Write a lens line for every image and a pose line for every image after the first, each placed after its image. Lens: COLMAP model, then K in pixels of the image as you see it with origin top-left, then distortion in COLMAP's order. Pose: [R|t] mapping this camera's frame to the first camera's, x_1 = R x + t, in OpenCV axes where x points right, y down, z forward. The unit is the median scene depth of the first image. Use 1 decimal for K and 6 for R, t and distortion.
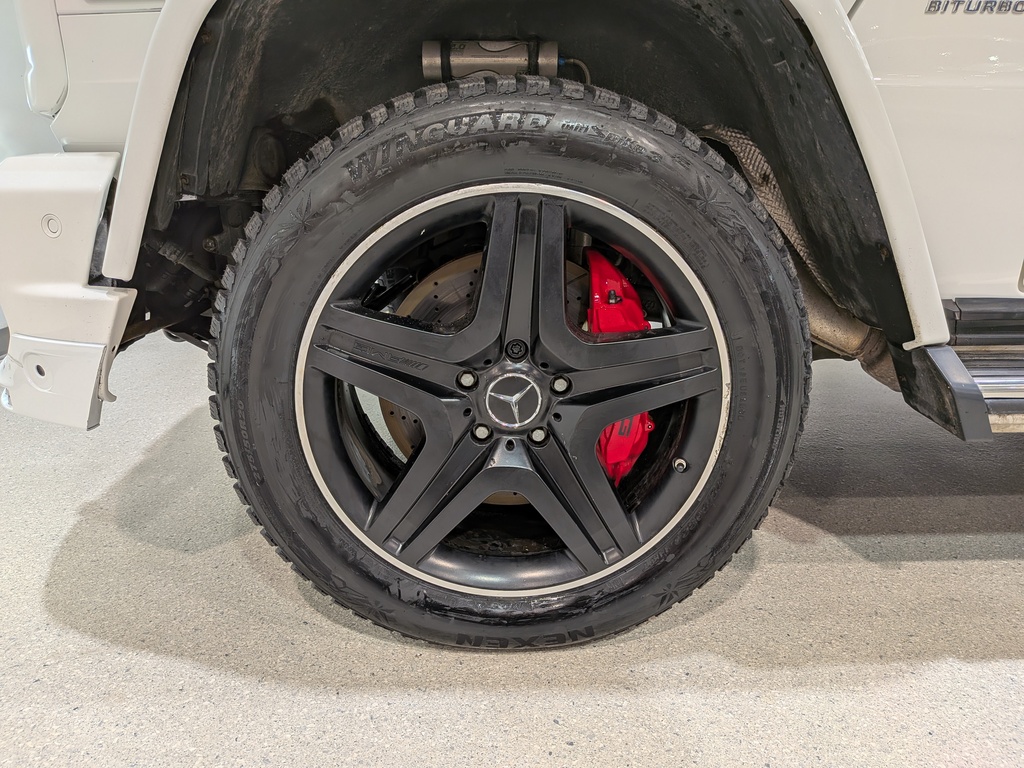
lens RADIAL K [[728.5, 0, 504.0], [0, 728.5, 382.9], [0, 0, 1]] dist [0.034662, -0.049264]
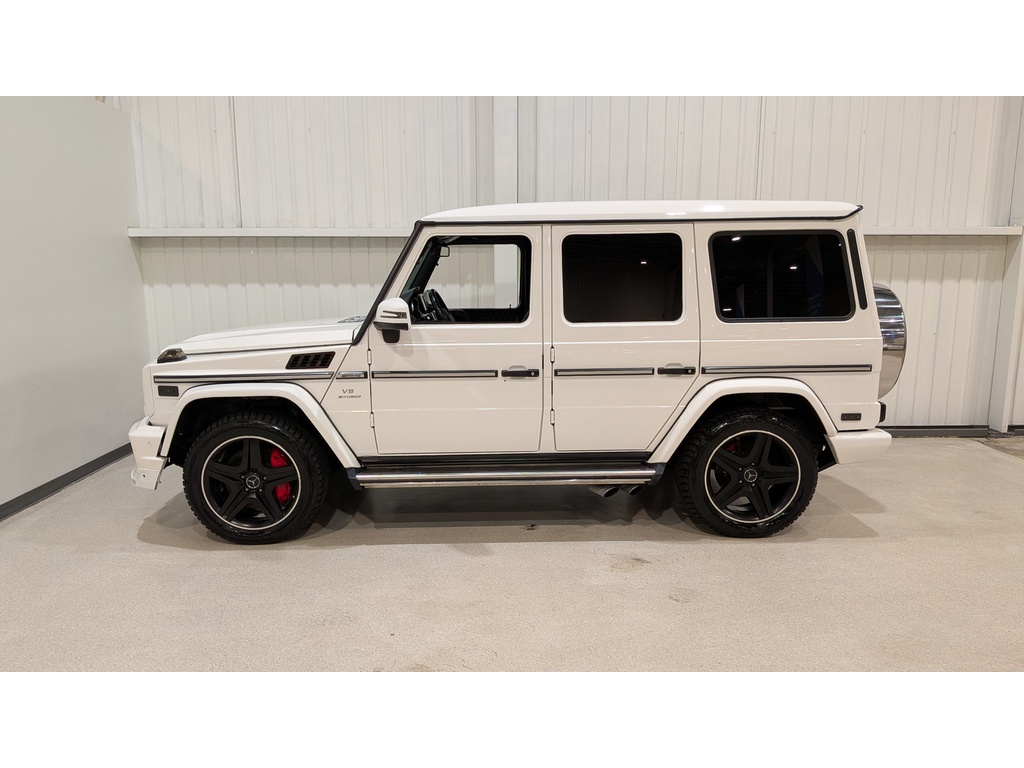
lens RADIAL K [[728.5, 0, 512.5], [0, 728.5, 381.9], [0, 0, 1]] dist [0.034662, -0.049264]
pose [[0.999951, -0.005752, -0.008093, 1.604527], [0.004675, 0.991846, -0.127355, -0.004291], [0.008759, 0.127311, 0.991824, -3.398461]]
